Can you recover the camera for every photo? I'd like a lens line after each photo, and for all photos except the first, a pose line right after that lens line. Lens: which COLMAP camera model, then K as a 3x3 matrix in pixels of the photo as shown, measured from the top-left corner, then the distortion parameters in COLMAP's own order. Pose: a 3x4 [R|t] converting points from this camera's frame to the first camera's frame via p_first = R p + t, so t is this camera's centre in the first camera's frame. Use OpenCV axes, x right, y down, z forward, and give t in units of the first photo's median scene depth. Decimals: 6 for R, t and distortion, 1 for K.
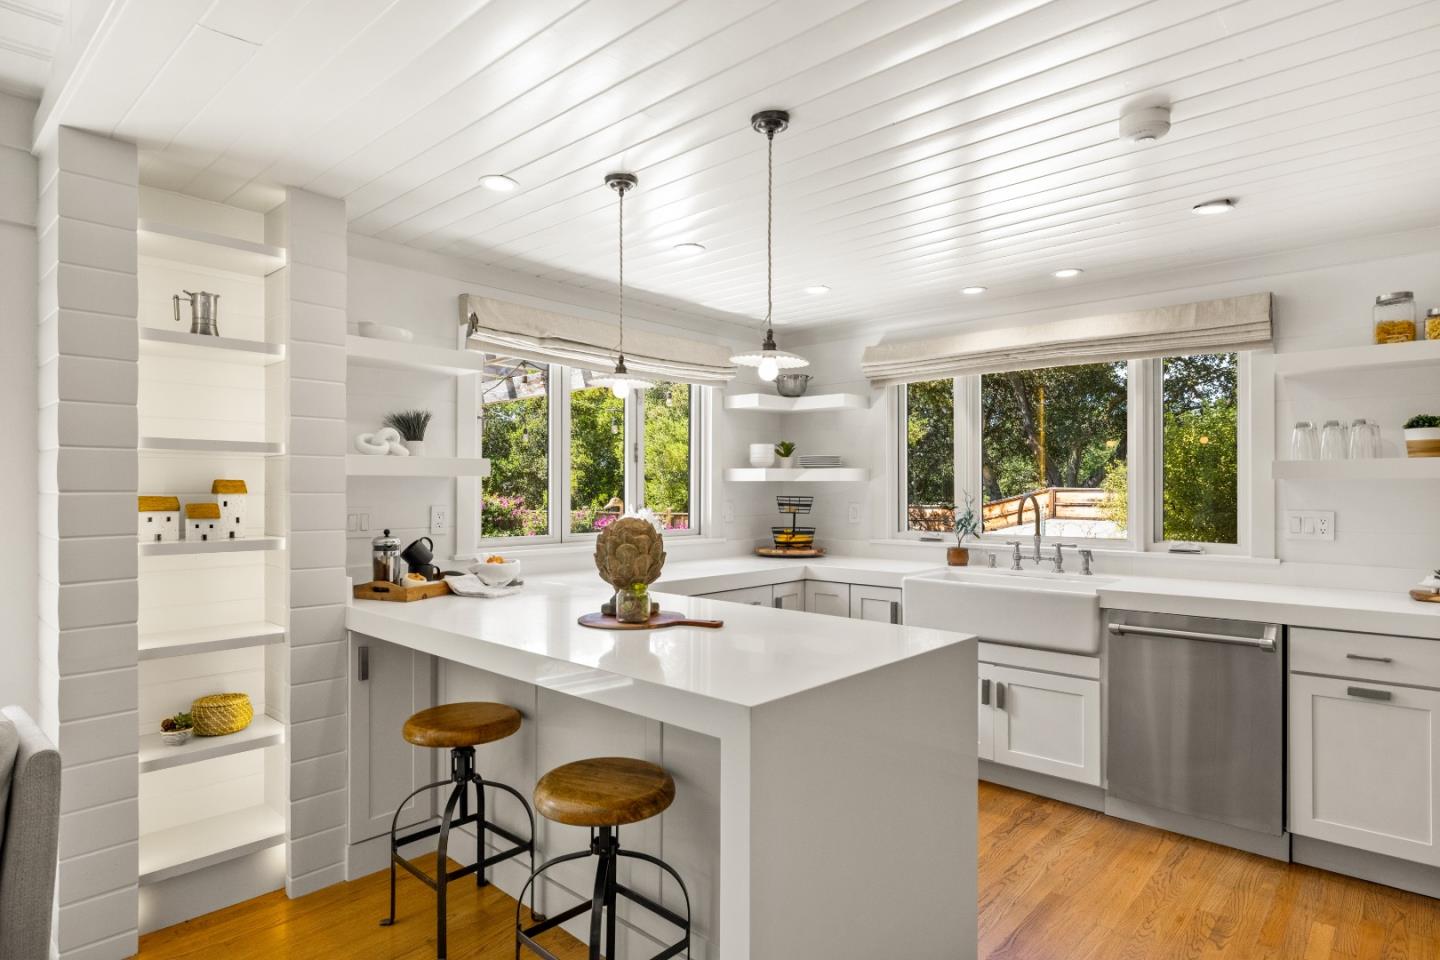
lens RADIAL K [[776.4, 0, 717.2], [0, 776.4, 486.4], [0, 0, 1]] dist [0.012616, -0.004936]
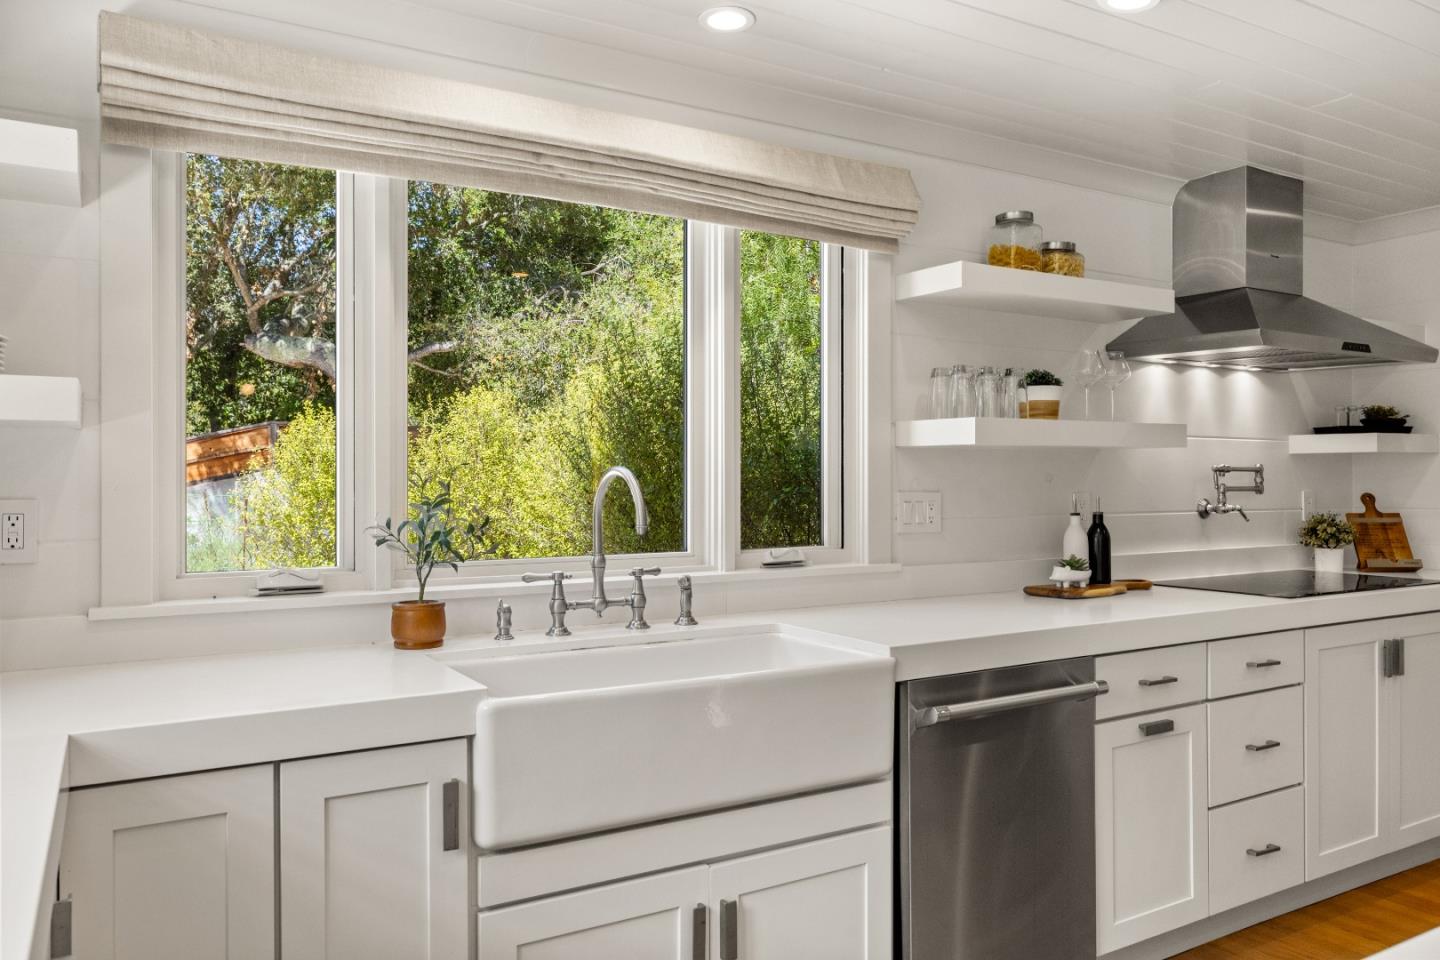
lens RADIAL K [[1029.7, 0, 716.8], [0, 1029.7, 484.3], [0, 0, 1]] dist [-0.002060, 0.013996]
pose [[0.293533, 0.000369, 0.955949, -0.167823], [0.000849, 0.999999, -0.000647, 0.020917], [-0.955949, 0.001002, 0.293533, 0.772121]]
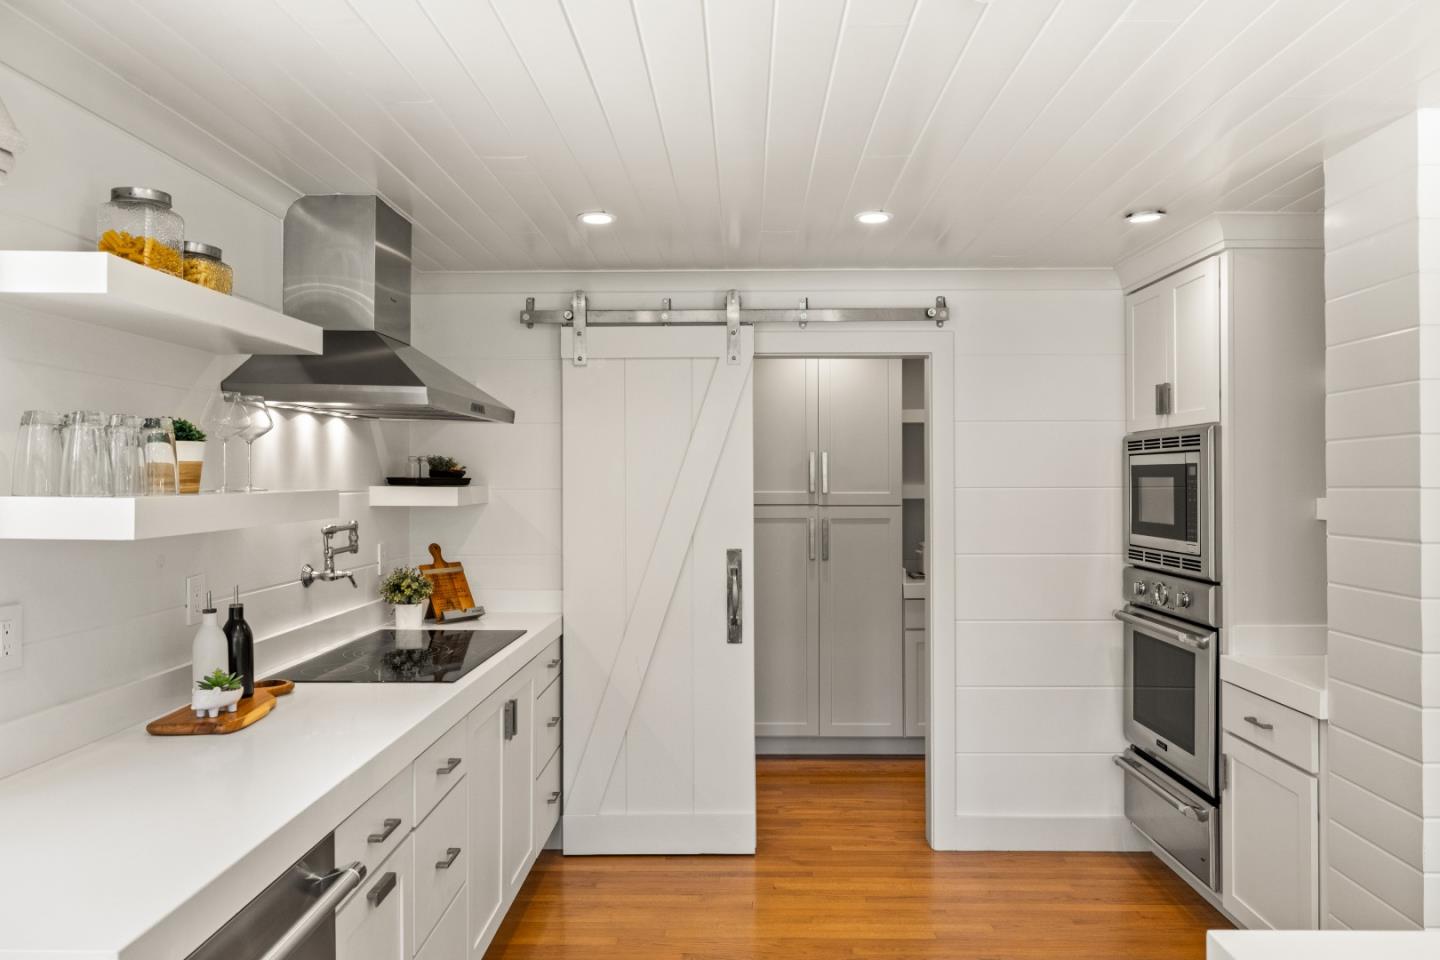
lens RADIAL K [[1029.7, 0, 720.1], [0, 1029.7, 478.5], [0, 0, 1]] dist [-0.002060, 0.013996]
pose [[-0.646999, 0.009924, 0.762426, 0.046676], [0.008384, 0.999947, -0.005902, -0.030128], [-0.762444, 0.002574, -0.647049, 0.910239]]
